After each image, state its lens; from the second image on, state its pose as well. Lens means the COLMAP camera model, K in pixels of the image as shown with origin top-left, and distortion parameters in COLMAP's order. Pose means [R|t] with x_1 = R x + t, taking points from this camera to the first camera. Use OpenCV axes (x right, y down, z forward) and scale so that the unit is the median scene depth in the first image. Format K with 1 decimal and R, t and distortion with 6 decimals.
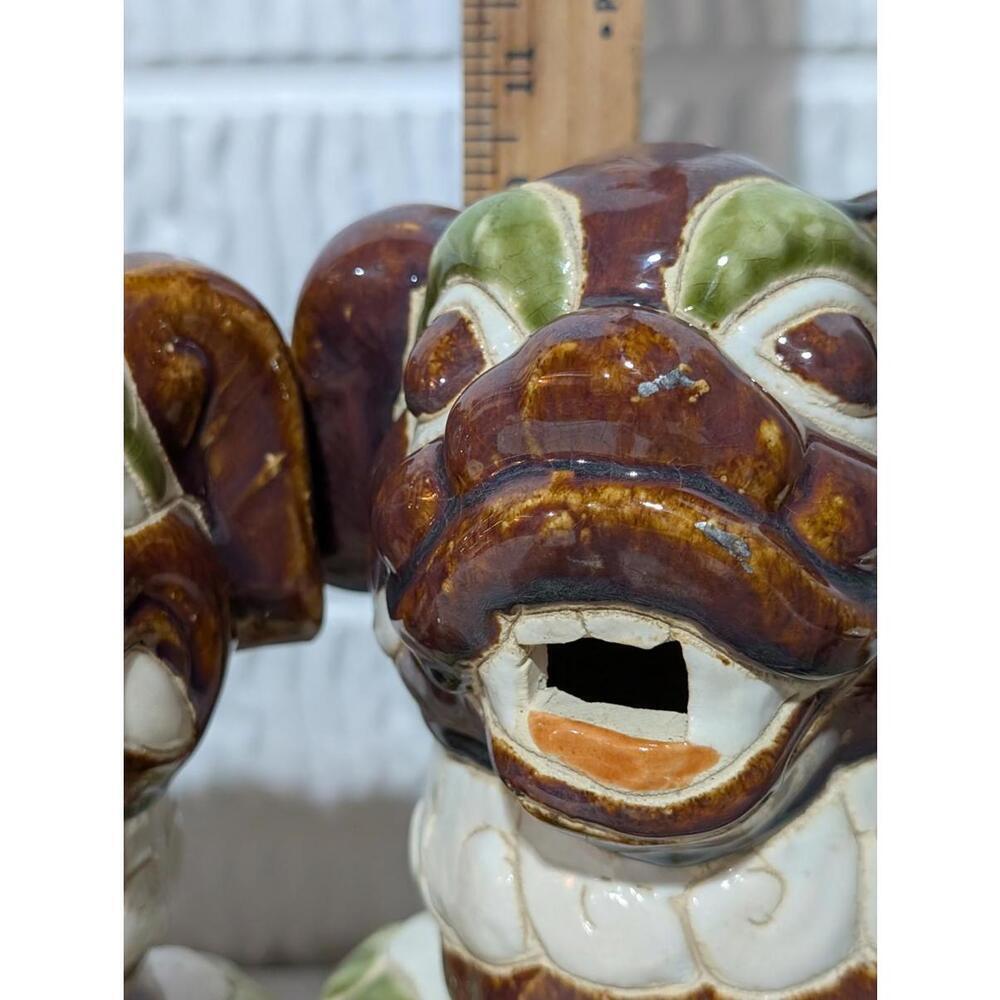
lens RADIAL K [[1985.6, 0, 500.4], [0, 1985.6, 533.4], [0, 0, 1]] dist [0.370363, -0.116098]
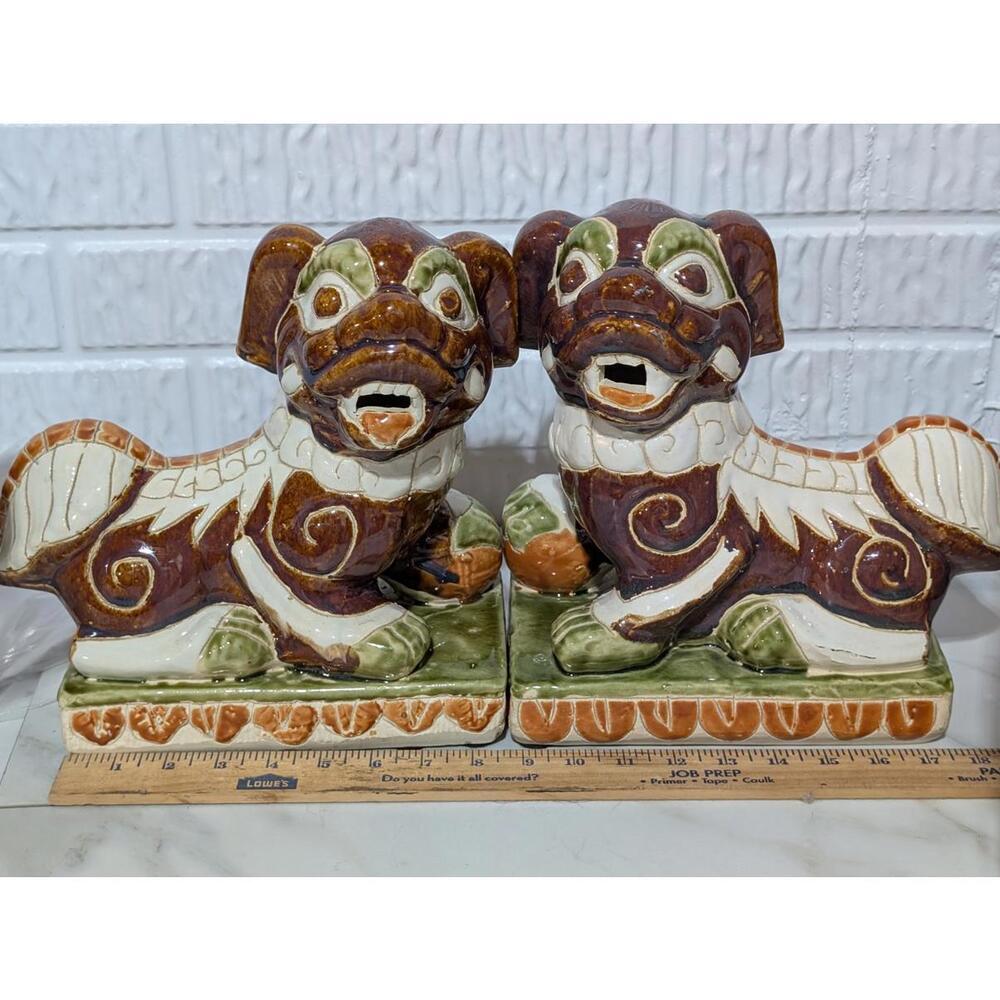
lens RADIAL K [[1985.6, 0, 500.4], [0, 1985.6, 533.4], [0, 0, 1]] dist [0.370363, -0.116098]
pose [[0.999889, 0.007182, 0.013038, -0.192642], [-0.008751, 0.992176, 0.124542, -0.079205], [-0.012041, -0.124642, 0.992129, -2.342921]]
